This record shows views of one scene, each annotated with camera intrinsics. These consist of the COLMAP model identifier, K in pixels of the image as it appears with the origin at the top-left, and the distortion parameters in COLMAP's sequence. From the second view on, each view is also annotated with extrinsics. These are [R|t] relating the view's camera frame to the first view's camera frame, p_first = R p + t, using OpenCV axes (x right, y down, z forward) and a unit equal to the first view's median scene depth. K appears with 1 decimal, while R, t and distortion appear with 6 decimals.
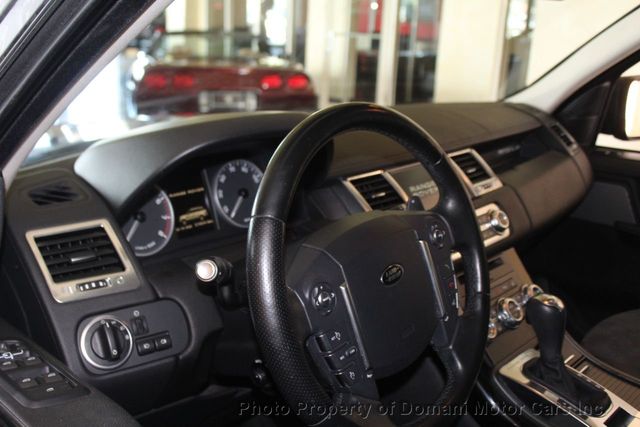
lens RADIAL K [[680.6, 0, 277.3], [0, 680.6, 205.1], [0, 0, 1]] dist [-0.123178, 0.144268]
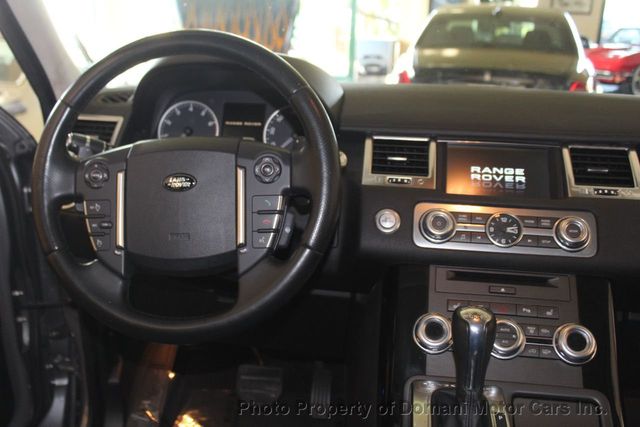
lens RADIAL K [[680.6, 0, 277.3], [0, 680.6, 205.1], [0, 0, 1]] dist [-0.123178, 0.144268]
pose [[0.581677, 0.206236, -0.786841, 0.813450], [-0.224113, 0.970518, 0.088702, 0.001096], [0.781937, 0.124745, 0.610748, 0.314931]]
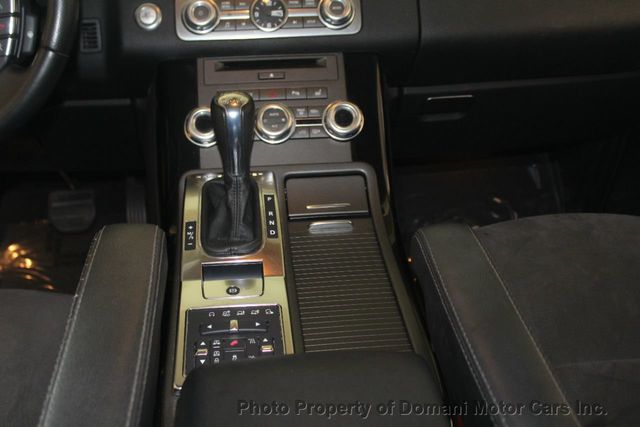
lens RADIAL K [[680.6, 0, 277.3], [0, 680.6, 205.1], [0, 0, 1]] dist [-0.123178, 0.144268]
pose [[0.754903, 0.301734, -0.582304, 0.878717], [-0.148067, 0.943368, 0.296873, 0.017366], [0.638904, -0.137890, 0.756828, 0.412962]]
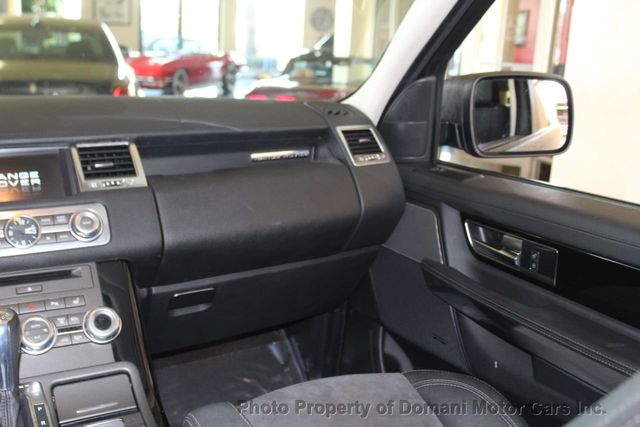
lens RADIAL K [[680.6, 0, 277.3], [0, 680.6, 205.1], [0, 0, 1]] dist [-0.123178, 0.144268]
pose [[0.949606, 0.079891, -0.303095, 0.899256], [-0.092441, 0.995345, -0.027265, 0.000947], [0.299506, 0.053909, 0.952570, 0.323844]]
